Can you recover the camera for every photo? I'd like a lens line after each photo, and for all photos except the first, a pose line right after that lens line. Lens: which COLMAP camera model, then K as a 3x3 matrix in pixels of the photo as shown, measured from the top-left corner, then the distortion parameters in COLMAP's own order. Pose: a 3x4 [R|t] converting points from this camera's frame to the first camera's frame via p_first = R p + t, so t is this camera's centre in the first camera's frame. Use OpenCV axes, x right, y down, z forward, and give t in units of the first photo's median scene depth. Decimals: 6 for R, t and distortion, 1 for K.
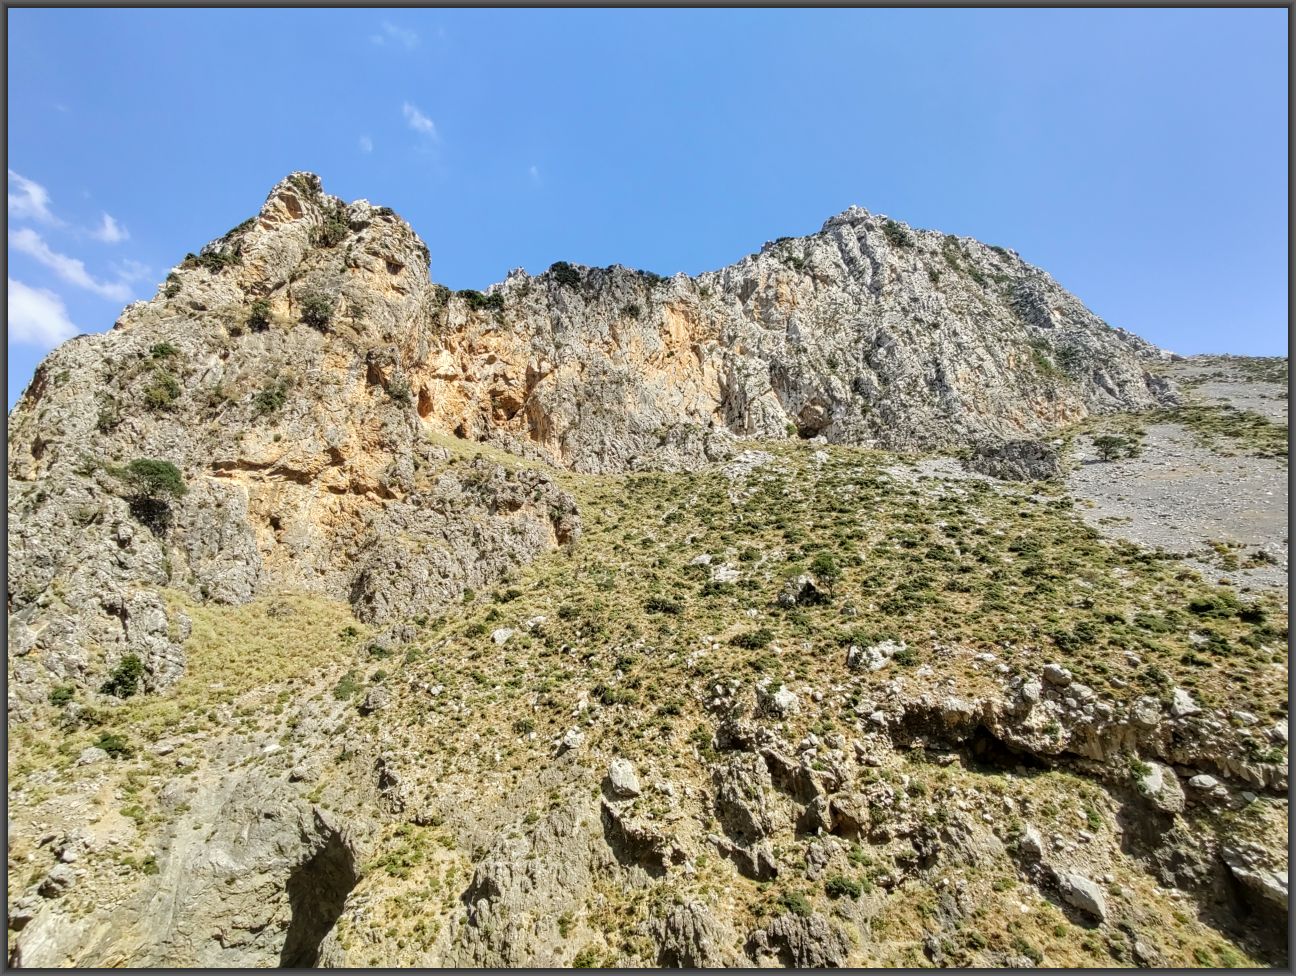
lens RADIAL K [[639.6, 0, 648.5], [0, 639.6, 483.5], [0, 0, 1]] dist [-0.004962, 0.007496]
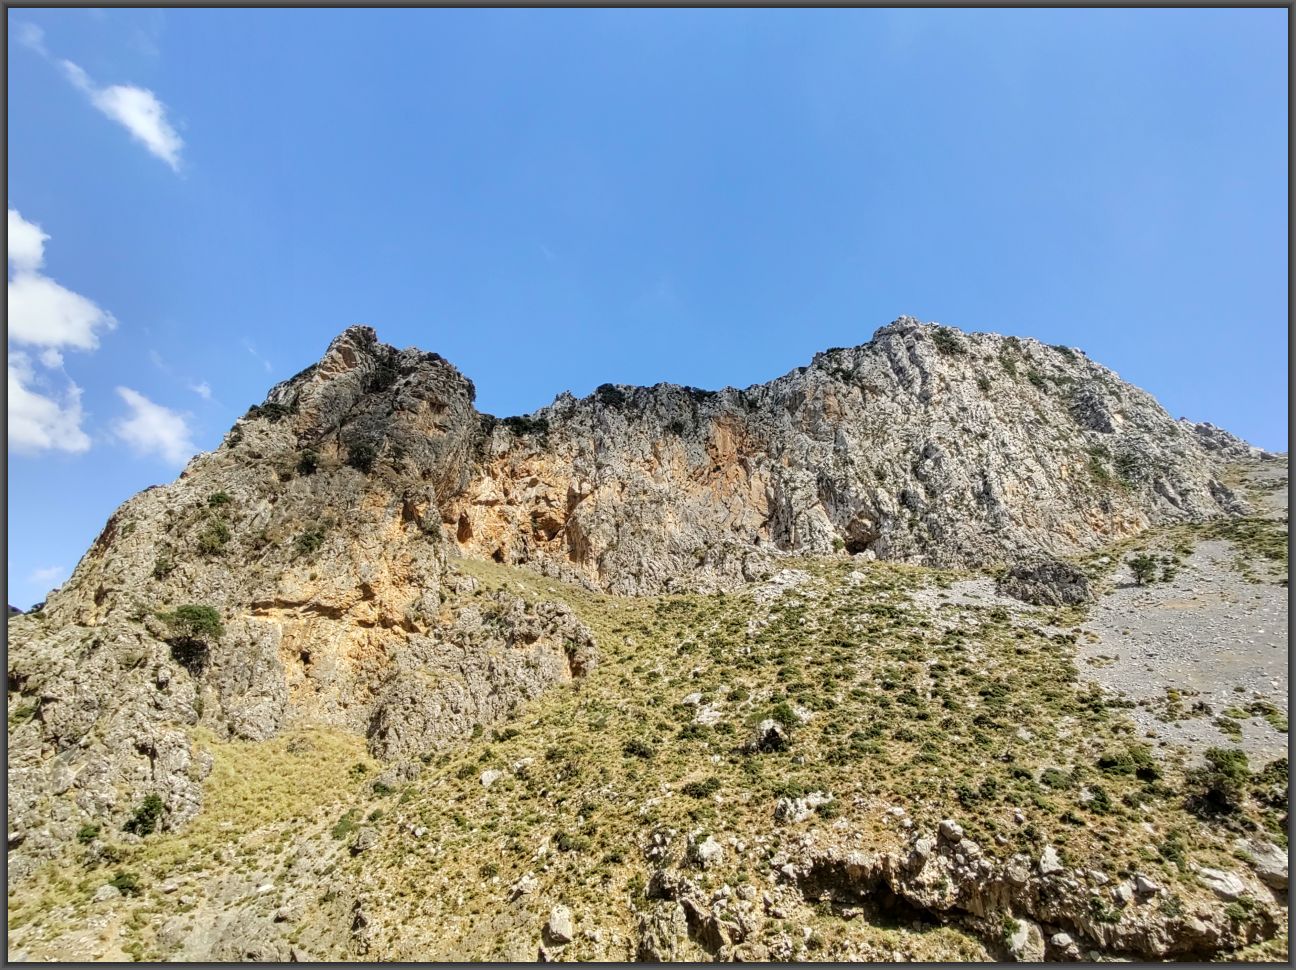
lens RADIAL K [[689.3, 0, 693.1], [0, 689.3, 479.2], [0, 0, 1]] dist [-0.004091, 0.008179]
pose [[0.997623, -0.018453, -0.066391, 0.172445], [0.008587, 0.989257, -0.145931, -0.072497], [0.068370, 0.145014, 0.987065, -0.158183]]
